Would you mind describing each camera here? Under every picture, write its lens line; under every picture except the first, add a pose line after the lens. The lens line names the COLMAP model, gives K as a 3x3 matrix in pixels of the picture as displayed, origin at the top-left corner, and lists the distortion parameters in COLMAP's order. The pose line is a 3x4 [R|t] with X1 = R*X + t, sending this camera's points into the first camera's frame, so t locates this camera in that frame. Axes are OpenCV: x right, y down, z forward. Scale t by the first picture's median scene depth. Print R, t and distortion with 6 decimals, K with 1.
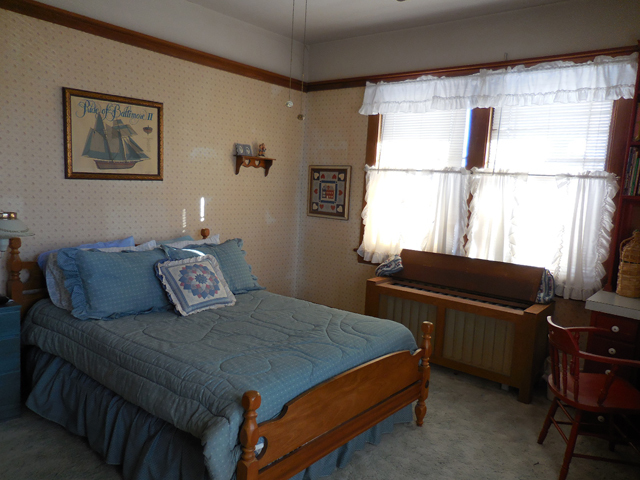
lens RADIAL K [[491.8, 0, 322.5], [0, 491.8, 243.2], [0, 0, 1]] dist [-0.001710, 0.018428]
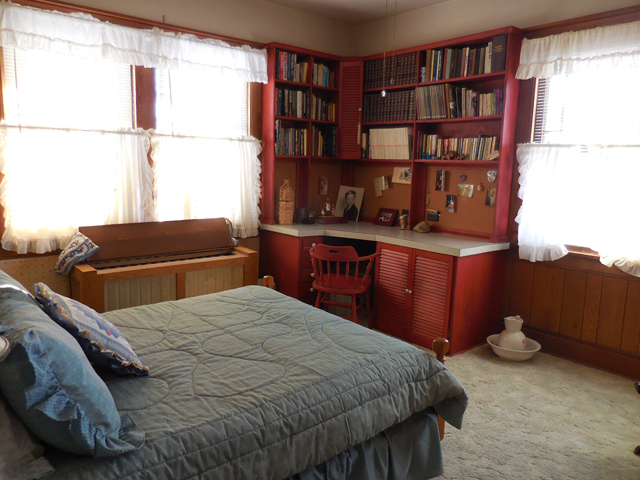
lens RADIAL K [[491.8, 0, 323.9], [0, 491.8, 238.1], [0, 0, 1]] dist [-0.001710, 0.018428]
pose [[0.188380, -0.197731, 0.961985, -0.637025], [0.107166, 0.977812, 0.179998, -0.085661], [-0.976232, 0.069184, 0.205390, 0.506515]]
